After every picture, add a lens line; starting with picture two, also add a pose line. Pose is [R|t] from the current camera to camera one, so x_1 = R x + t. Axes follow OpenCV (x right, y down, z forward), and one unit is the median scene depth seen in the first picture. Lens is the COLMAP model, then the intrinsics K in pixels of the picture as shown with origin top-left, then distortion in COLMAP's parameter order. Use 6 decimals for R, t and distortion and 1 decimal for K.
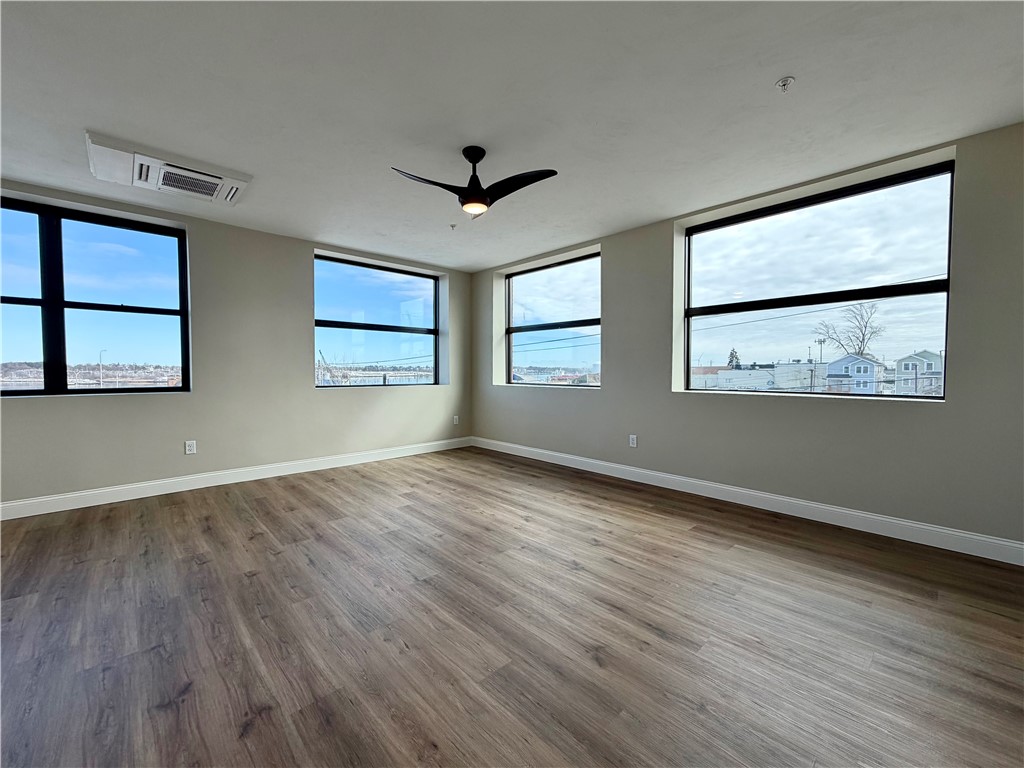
lens RADIAL K [[410.6, 0, 518.6], [0, 410.6, 384.9], [0, 0, 1]] dist [-0.003122, 0.000582]
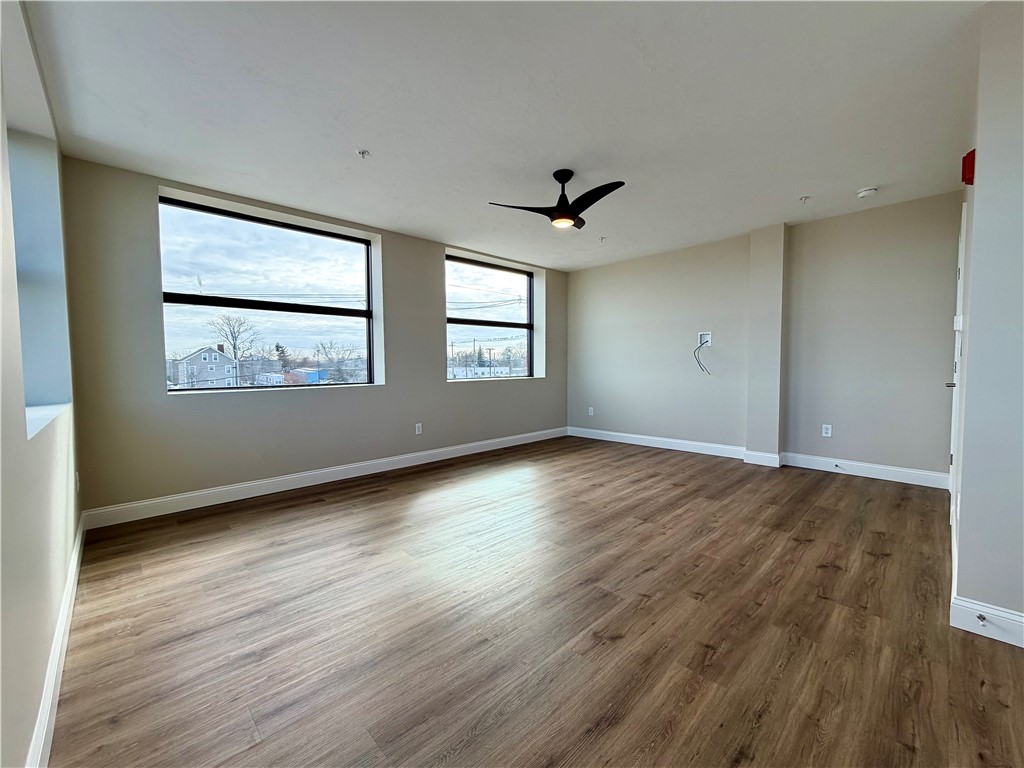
lens RADIAL K [[410.6, 0, 496.3], [0, 410.6, 379.0], [0, 0, 1]] dist [-0.003122, 0.000582]
pose [[0.025041, -0.038490, 0.998945, -1.165516], [0.046425, 0.998225, 0.037299, -0.042960], [-0.998608, 0.045442, 0.026783, 1.062201]]
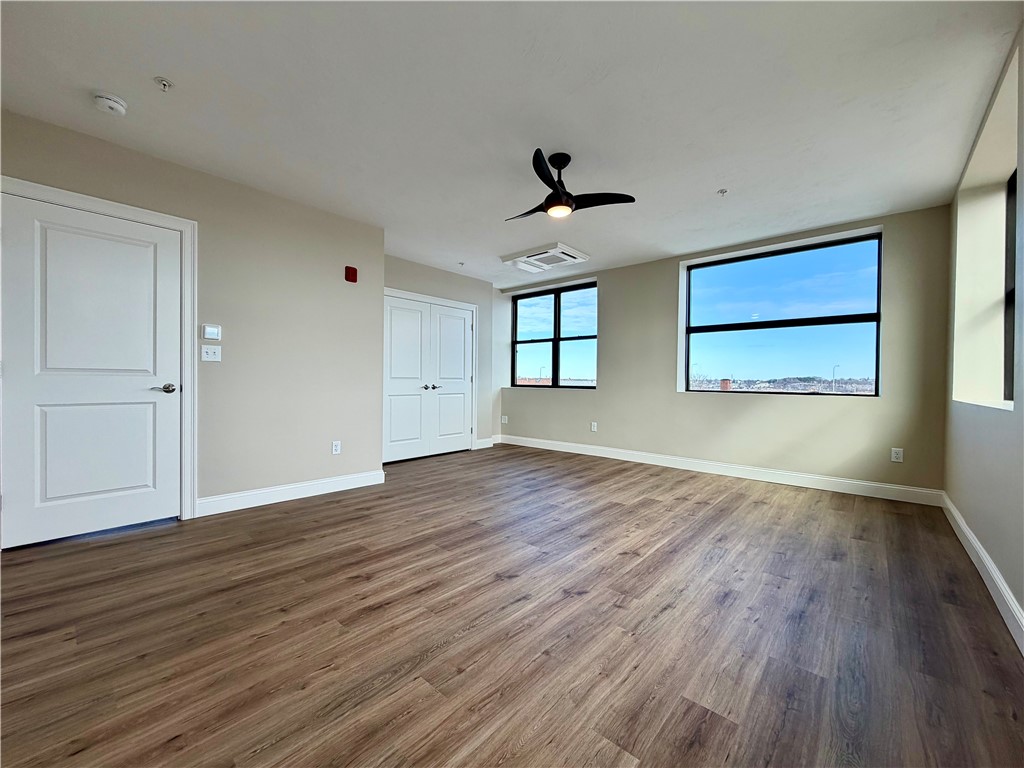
lens RADIAL K [[410.6, 0, 504.7], [0, 410.6, 381.3], [0, 0, 1]] dist [-0.003122, 0.000582]
pose [[0.074344, 0.002300, -0.997230, 0.836134], [-0.045834, 0.998948, -0.001113, 0.006358], [0.996179, 0.045790, 0.074371, 0.724855]]
